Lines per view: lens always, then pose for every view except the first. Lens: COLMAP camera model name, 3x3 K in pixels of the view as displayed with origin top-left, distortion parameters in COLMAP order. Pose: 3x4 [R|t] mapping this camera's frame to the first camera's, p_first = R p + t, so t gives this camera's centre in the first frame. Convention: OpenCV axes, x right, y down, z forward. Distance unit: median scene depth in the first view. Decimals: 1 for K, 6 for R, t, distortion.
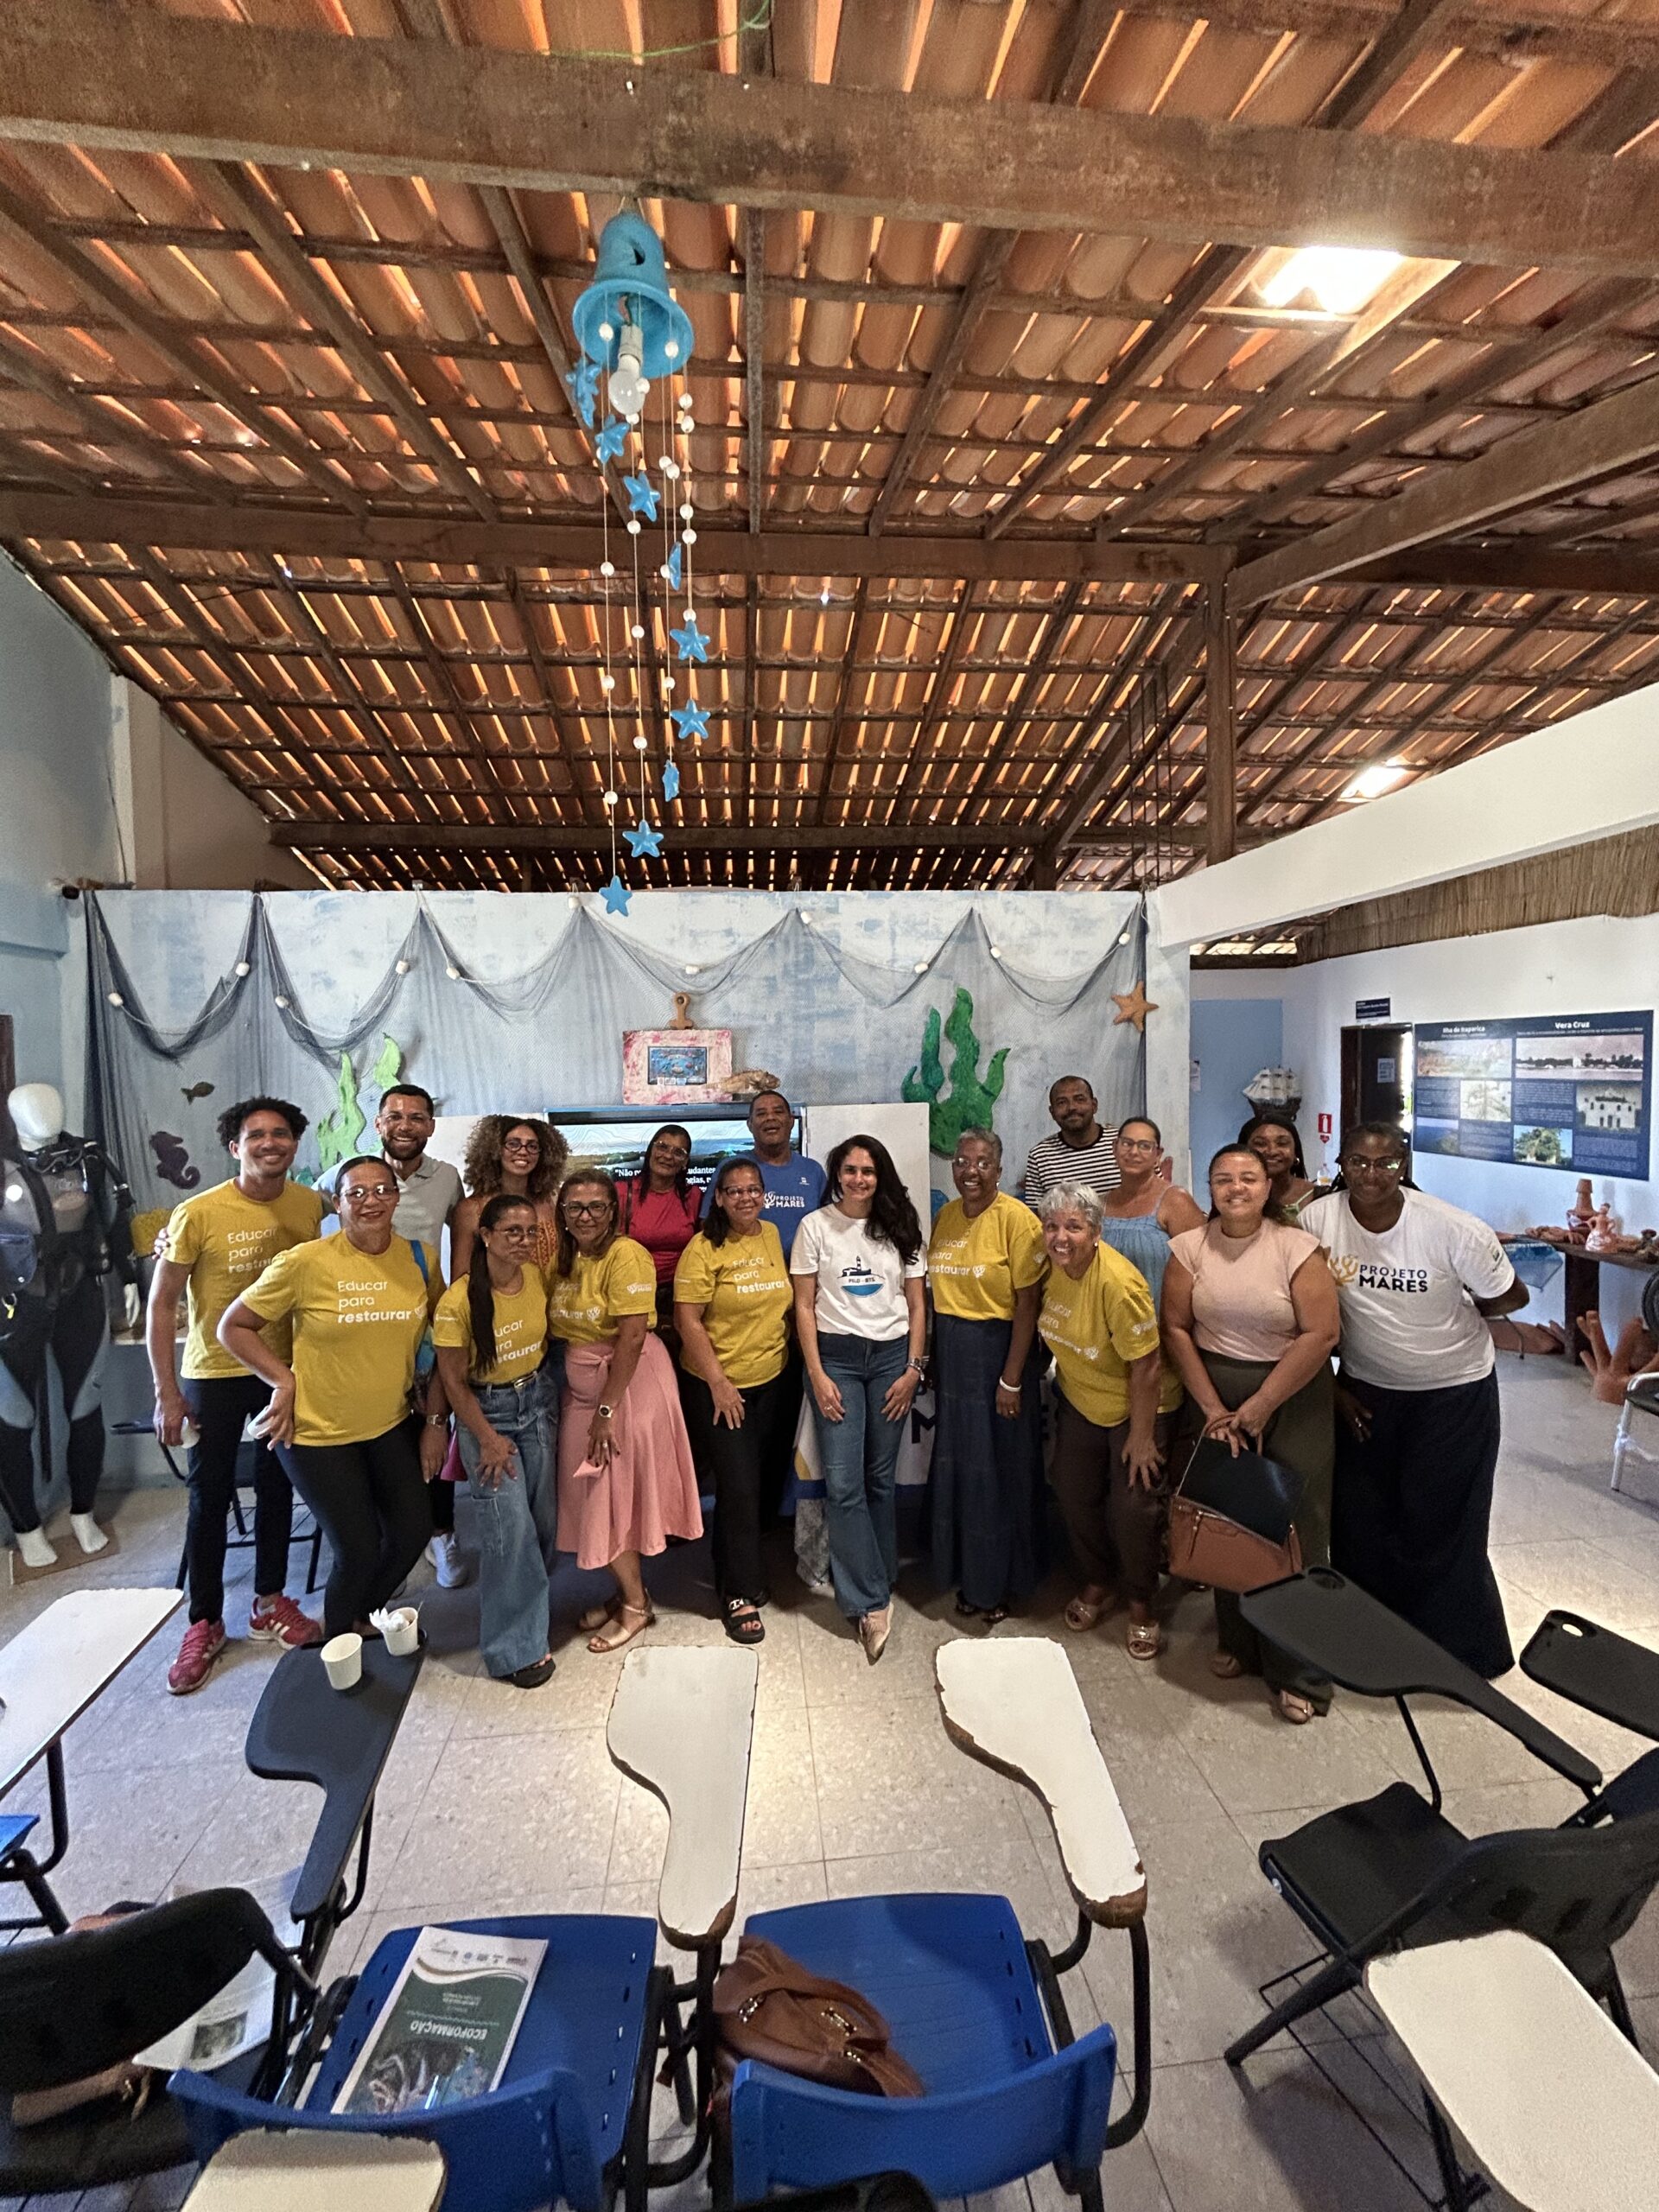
lens RADIAL K [[884.2, 0, 825.8], [0, 884.2, 1106.5], [0, 0, 1]] dist [-0.002114, 0.001020]
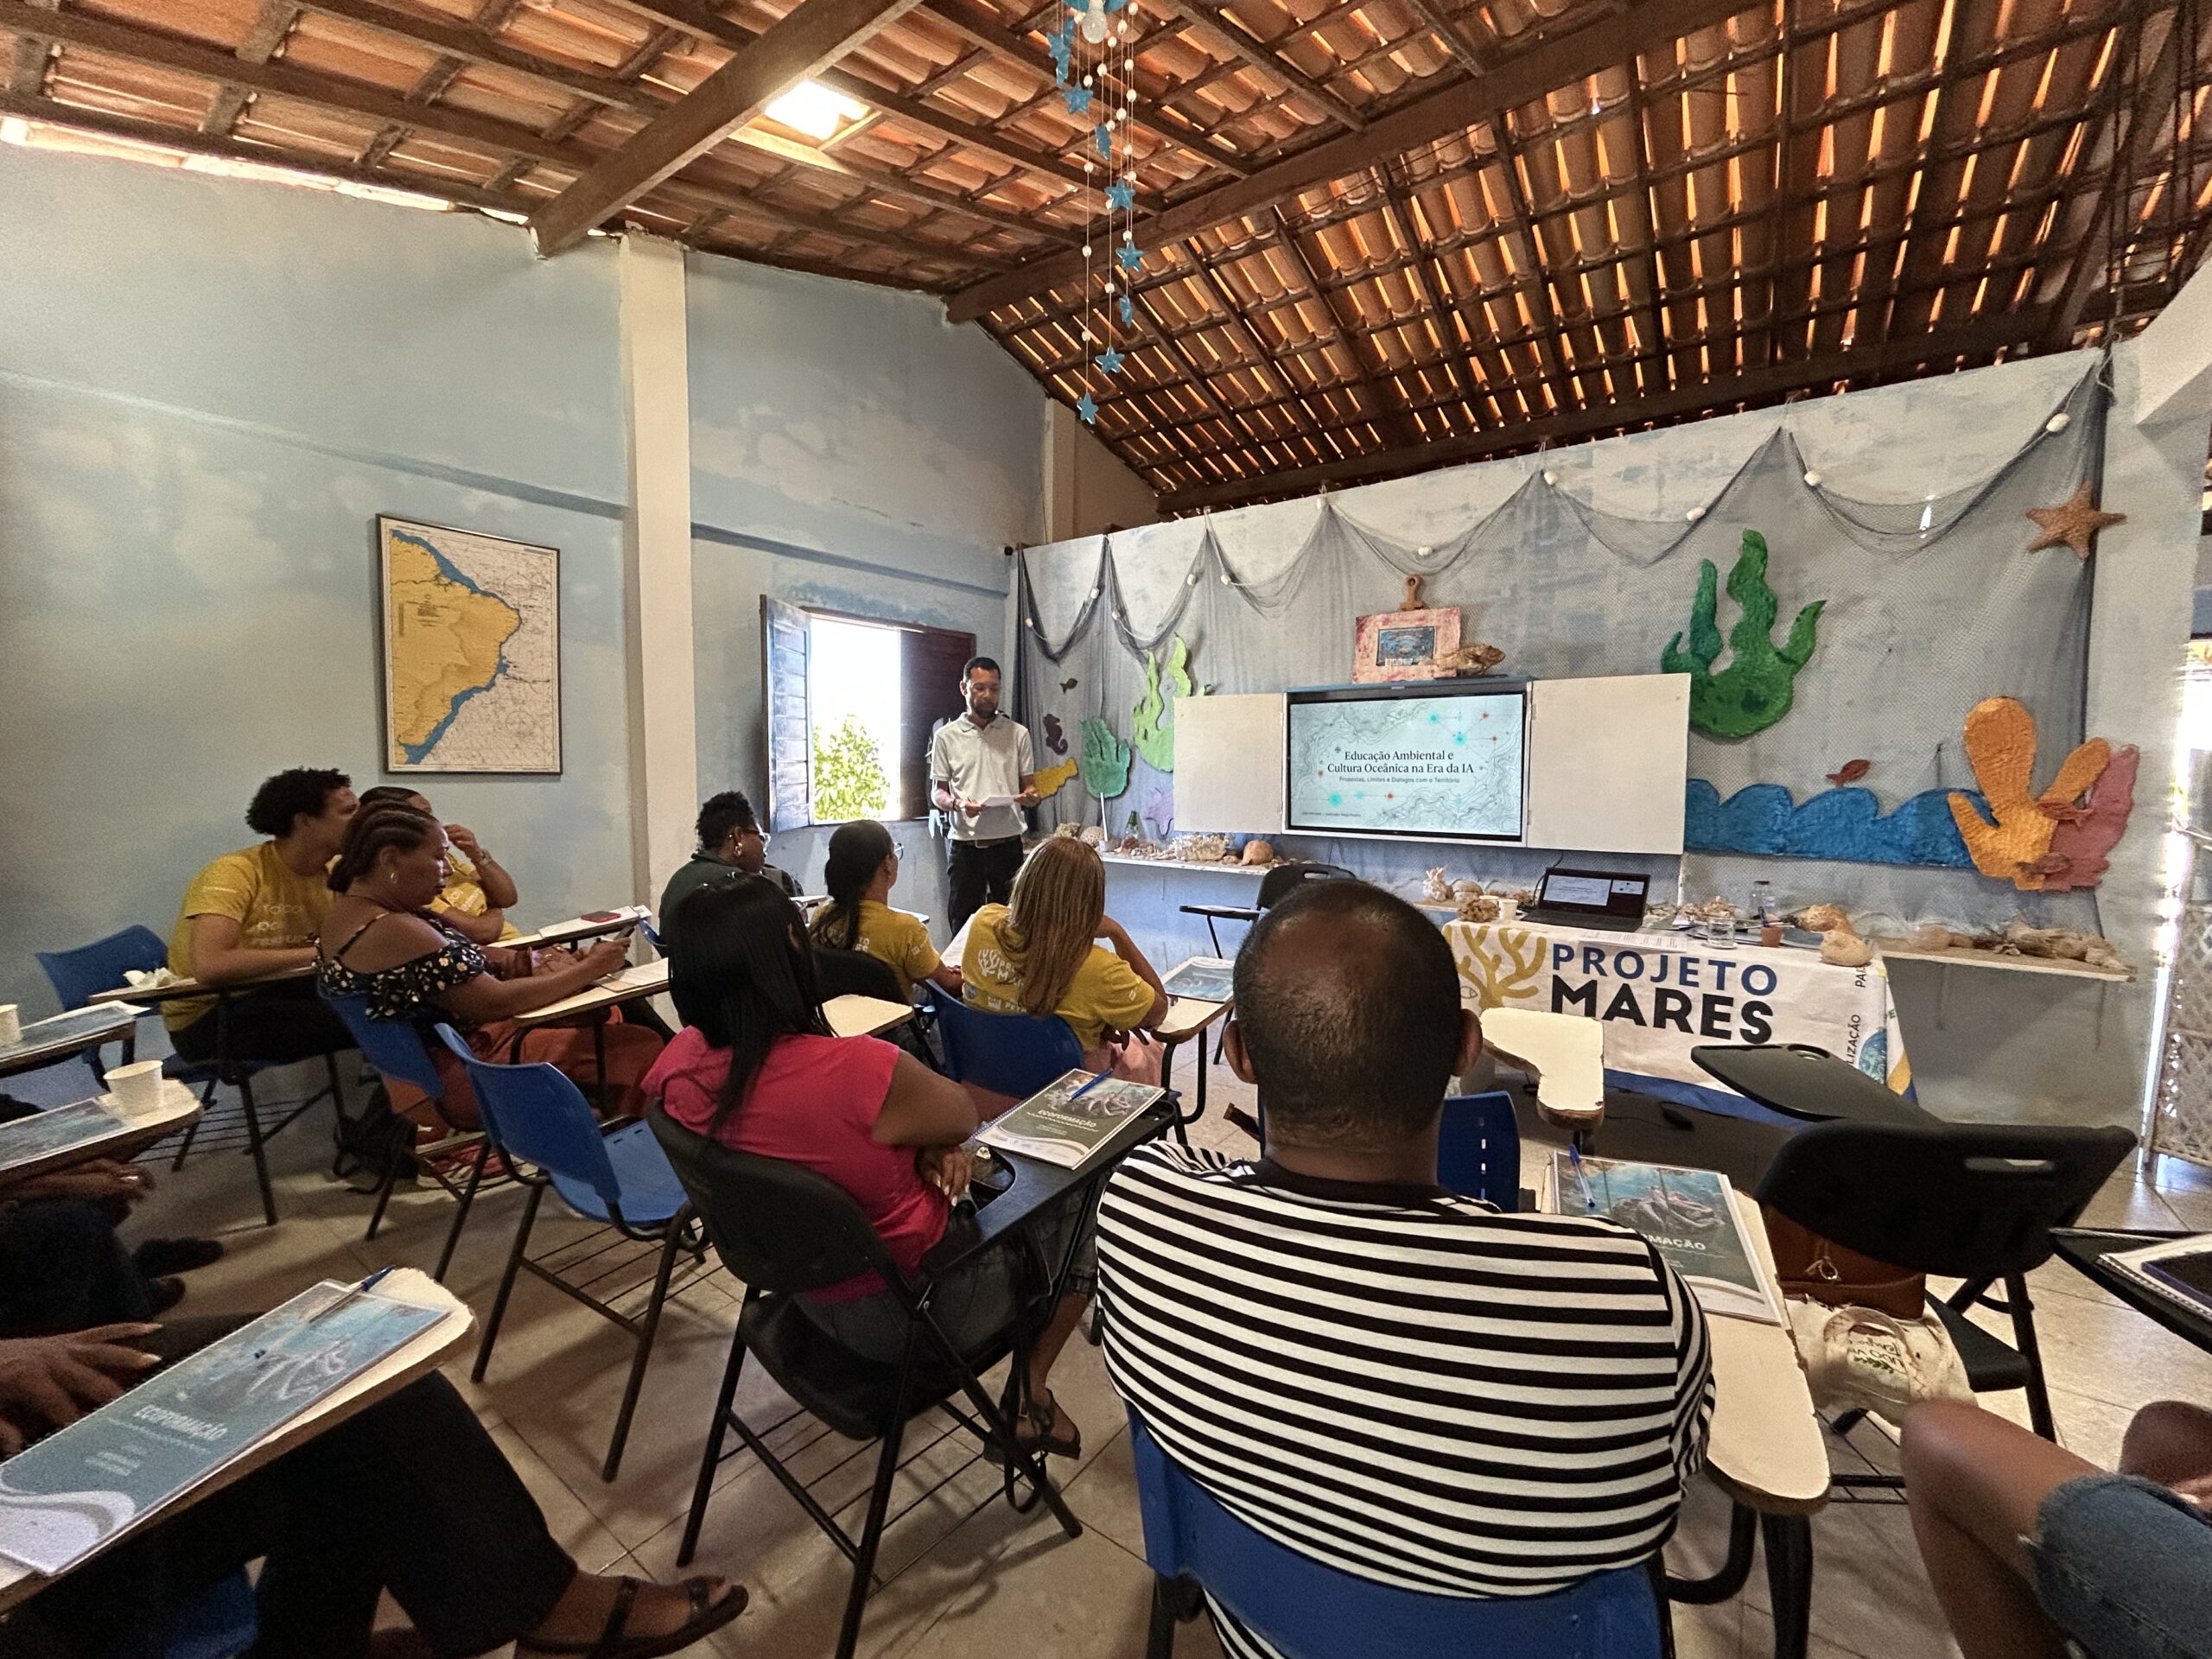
lens RADIAL K [[884.2, 0, 1105.2], [0, 884.2, 828.4], [0, 0, 1]] dist [-0.002114, 0.001020]
pose [[0.742186, 0.073055, -0.666200, 0.288570], [-0.048108, 0.997284, 0.055767, 0.130723], [0.668465, -0.009340, 0.743685, -0.009514]]
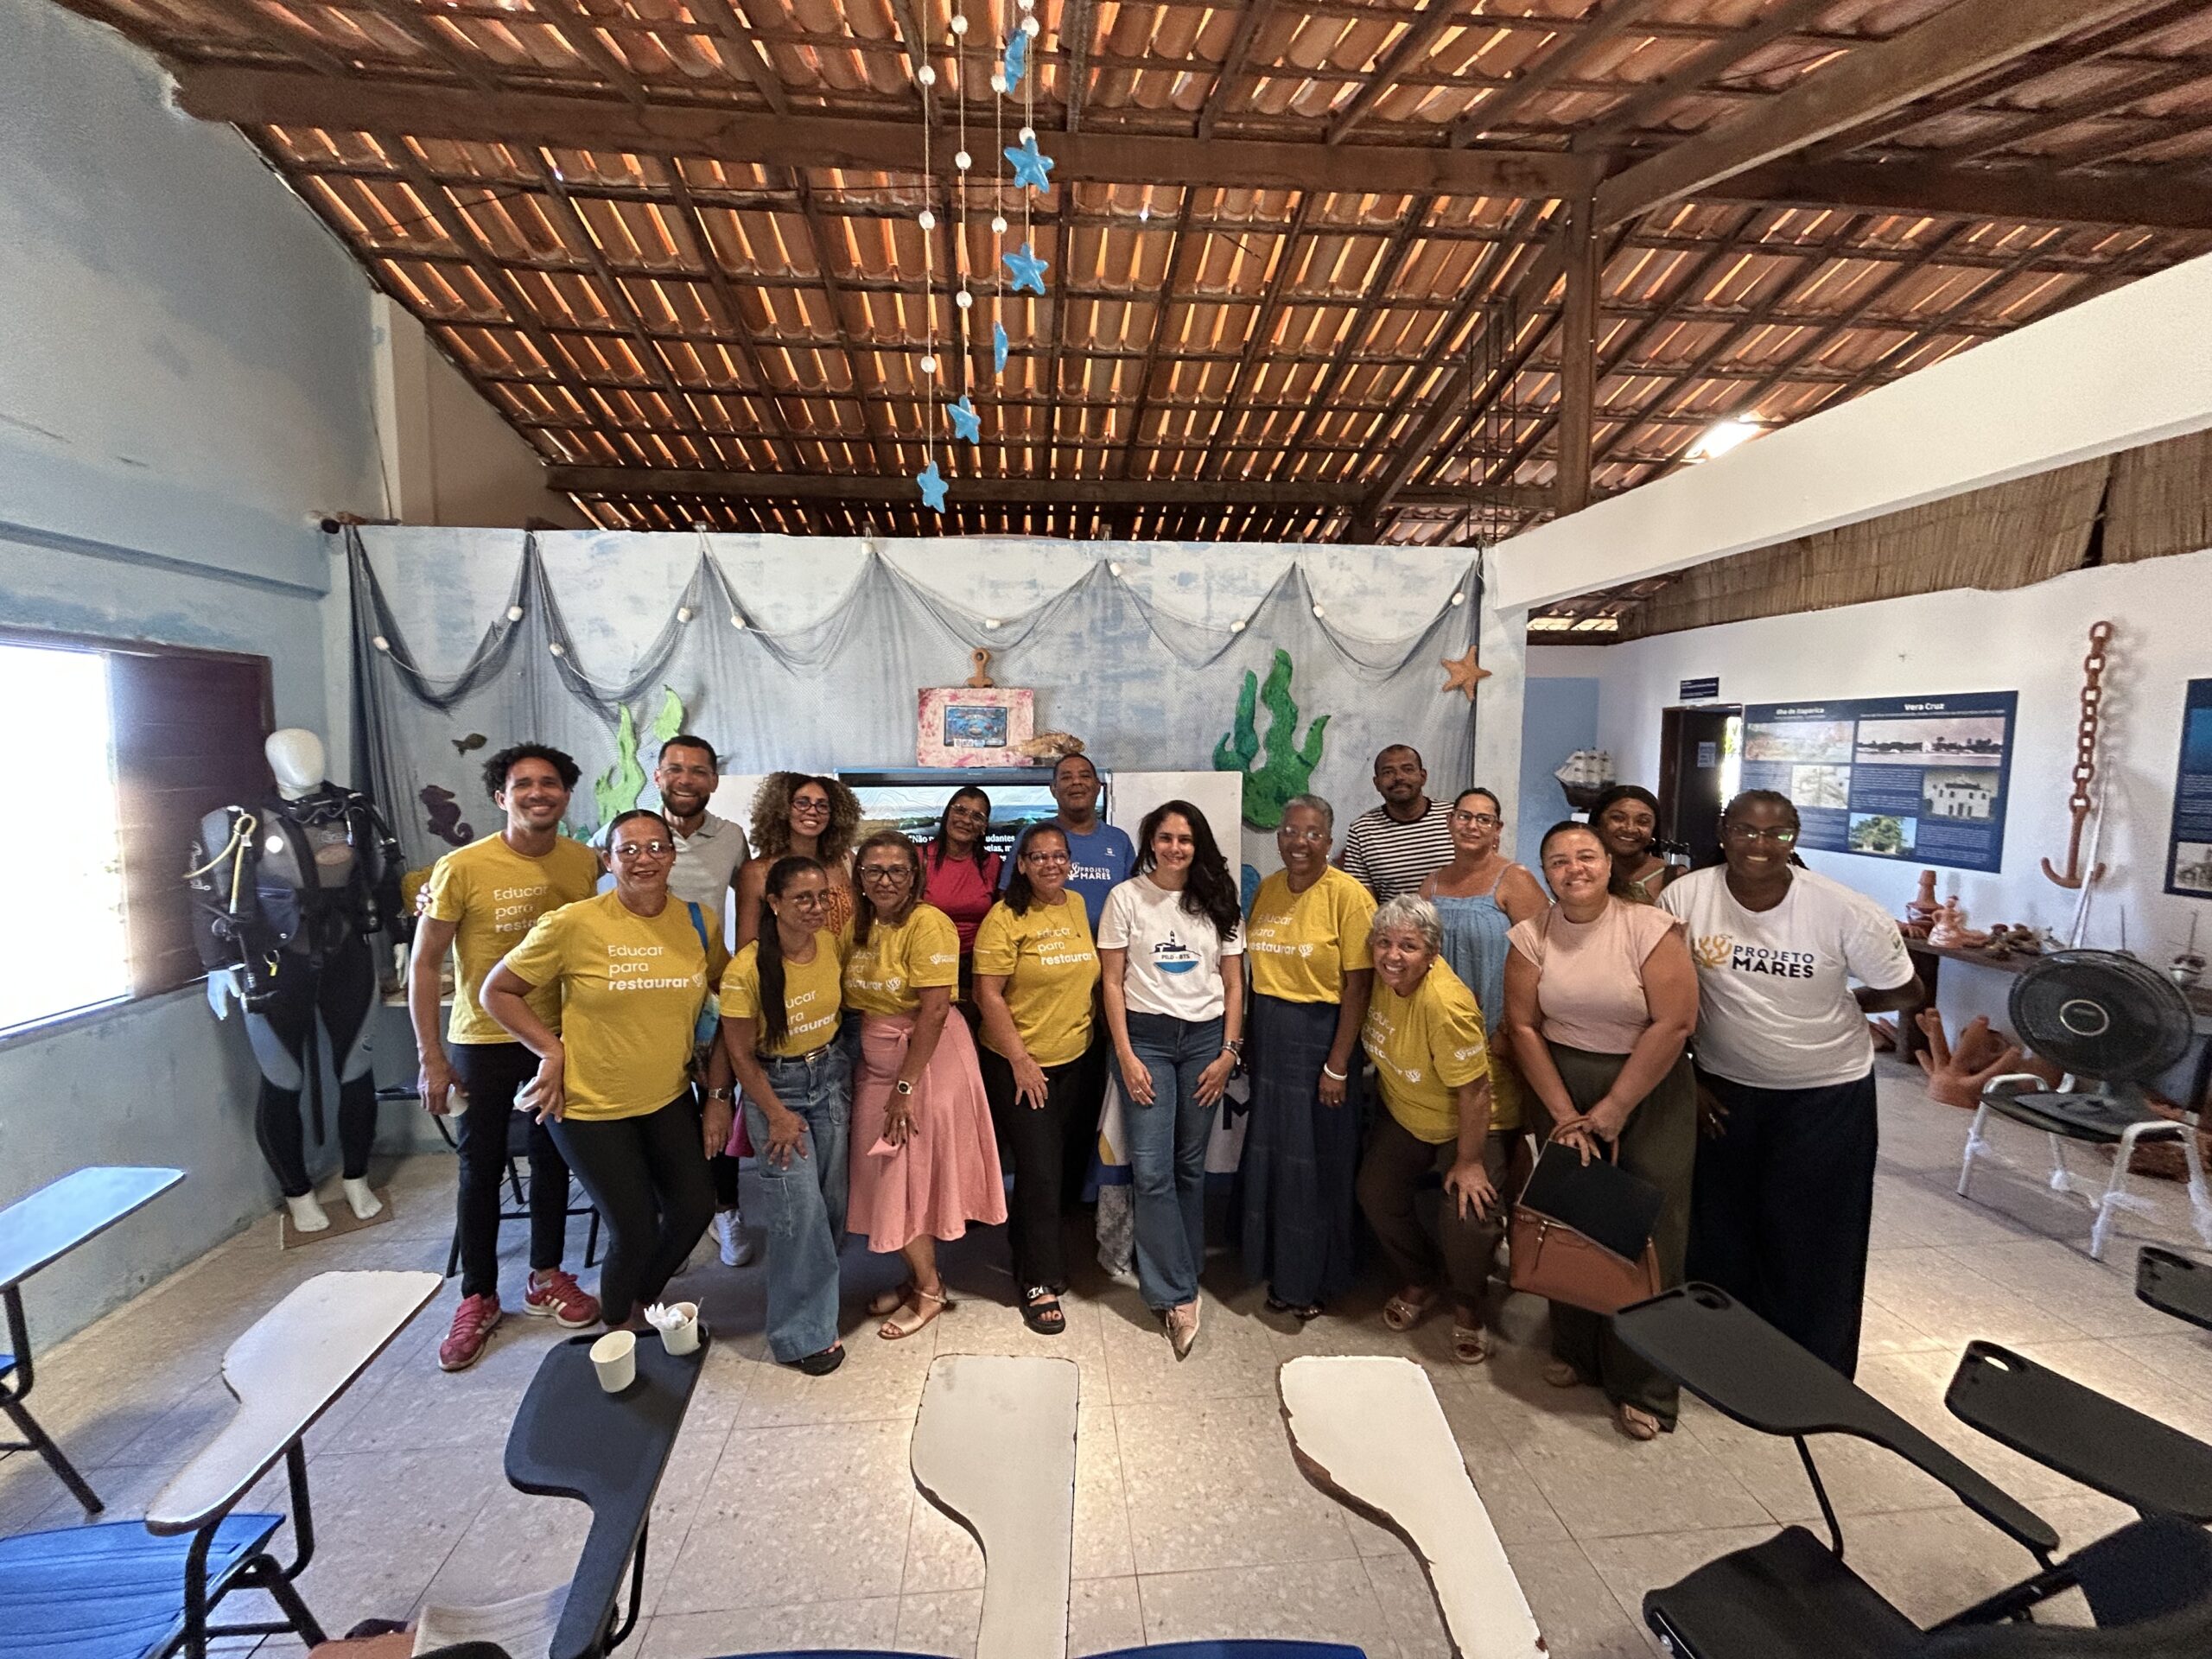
lens RADIAL K [[884.2, 0, 1099.1], [0, 884.2, 831.2], [0, 0, 1]] dist [-0.002114, 0.001020]
pose [[0.999702, 0.021225, -0.012097, -0.024052], [-0.020596, 0.998539, 0.049950, 0.015812], [0.013140, -0.049686, 0.998678, 0.059802]]
